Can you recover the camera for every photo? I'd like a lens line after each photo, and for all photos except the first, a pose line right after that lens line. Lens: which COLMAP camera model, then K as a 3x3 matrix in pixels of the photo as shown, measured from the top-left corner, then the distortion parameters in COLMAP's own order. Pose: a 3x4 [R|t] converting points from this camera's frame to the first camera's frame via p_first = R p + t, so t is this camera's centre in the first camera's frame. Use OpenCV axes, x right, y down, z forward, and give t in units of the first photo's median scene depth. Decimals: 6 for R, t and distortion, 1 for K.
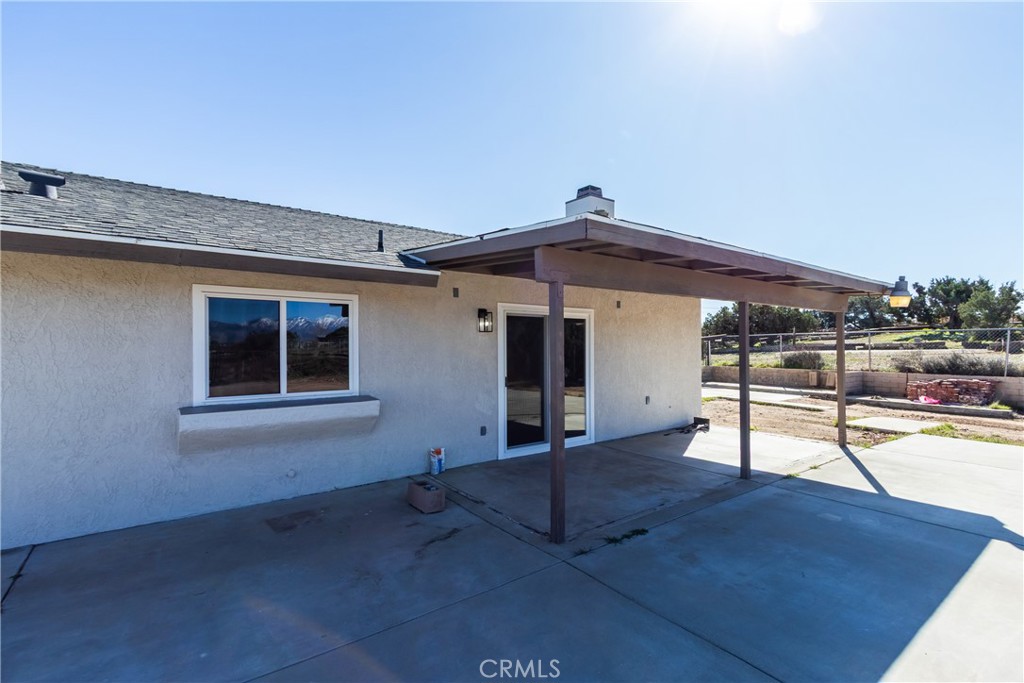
lens RADIAL K [[466.8, 0, 502.9], [0, 466.8, 345.8], [0, 0, 1]] dist [0.004988, -0.000084]
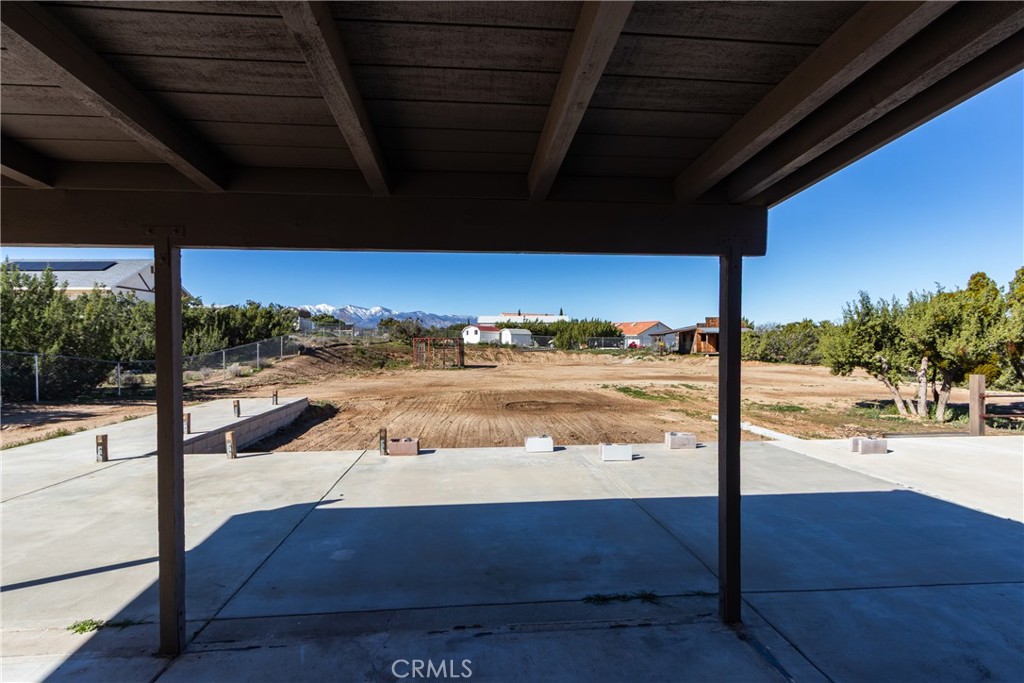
lens RADIAL K [[466.8, 0, 502.9], [0, 466.8, 345.8], [0, 0, 1]] dist [0.004988, -0.000084]
pose [[-0.850917, -0.000711, 0.525300, 0.034778], [0.005846, 0.999924, 0.010823, -0.006540], [-0.525268, 0.012281, -0.850848, 1.680157]]
